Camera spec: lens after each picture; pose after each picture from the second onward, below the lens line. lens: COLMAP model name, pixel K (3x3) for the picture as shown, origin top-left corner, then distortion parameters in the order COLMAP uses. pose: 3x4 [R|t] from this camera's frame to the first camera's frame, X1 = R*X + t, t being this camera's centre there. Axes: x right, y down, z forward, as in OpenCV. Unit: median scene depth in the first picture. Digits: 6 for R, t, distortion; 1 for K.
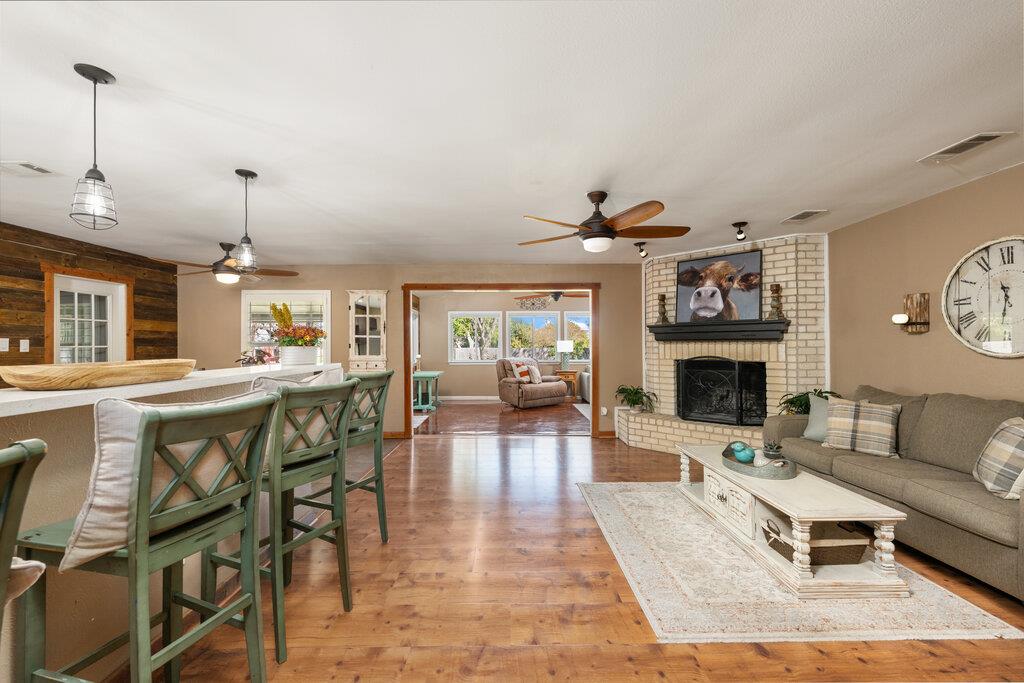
lens RADIAL K [[418.2, 0, 512.0], [0, 418.2, 341.5], [0, 0, 1]] dist [-0.000086, 0.000016]
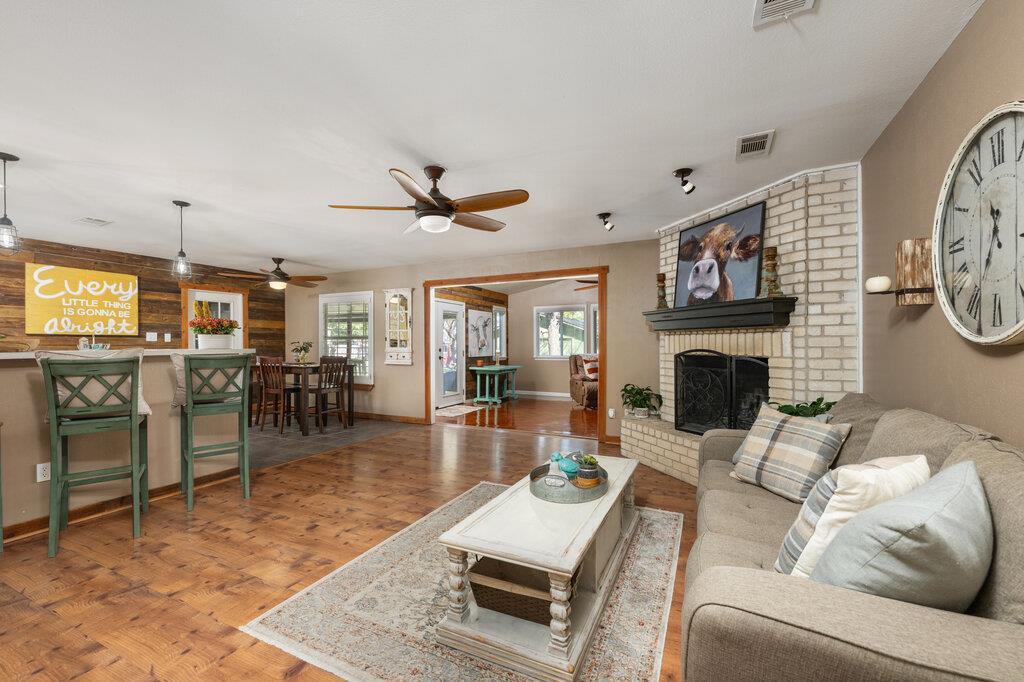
lens RADIAL K [[419.8, 0, 511.3], [0, 419.8, 345.4], [0, 0, 1]] dist [0.001181, 0.000200]
pose [[0.897372, 0.003973, -0.441257, 0.525273], [0.001538, 0.999925, 0.012131, 0.018559], [0.441272, -0.011564, 0.897299, 0.157948]]
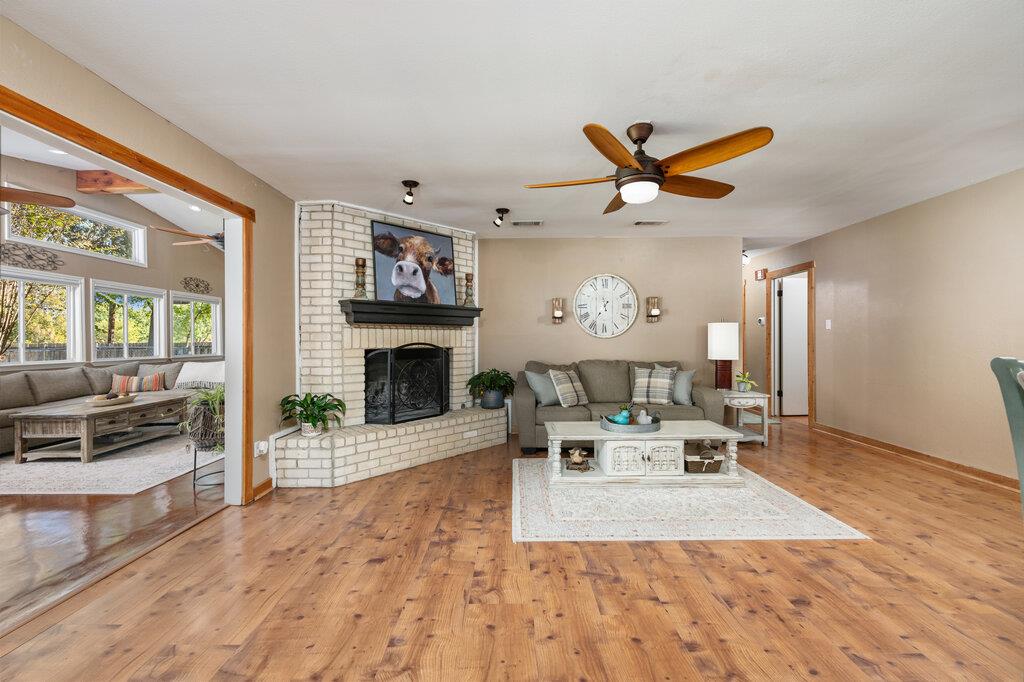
lens RADIAL K [[403.5, 0, 512.0], [0, 403.5, 341.0], [0, 0, 1]] dist [-0.000775, 0.000027]
pose [[0.013685, -0.000848, 0.999906, -0.379026], [-0.005013, 0.999987, 0.000916, 0.030835], [-0.999894, -0.005025, 0.013680, 0.836644]]
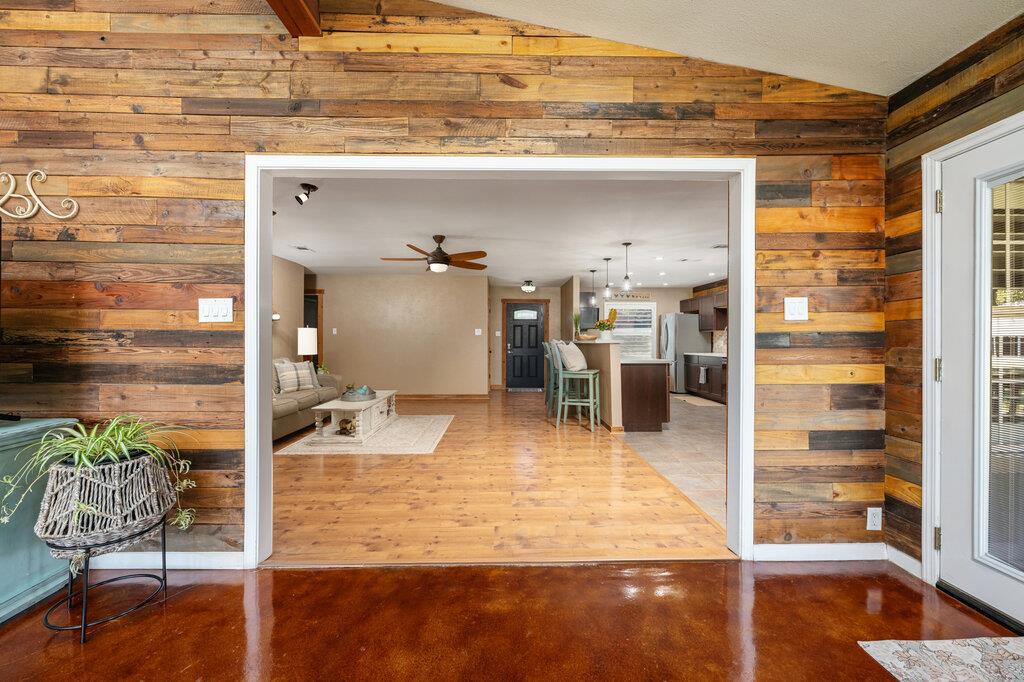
lens RADIAL K [[403.5, 0, 512.0], [0, 403.5, 341.0], [0, 0, 1]] dist [-0.000775, 0.000027]
pose [[-0.999935, 0.002748, -0.011028, -0.037990], [0.002810, 0.999980, -0.005607, 0.040398], [0.011012, -0.005638, -0.999923, 1.744330]]
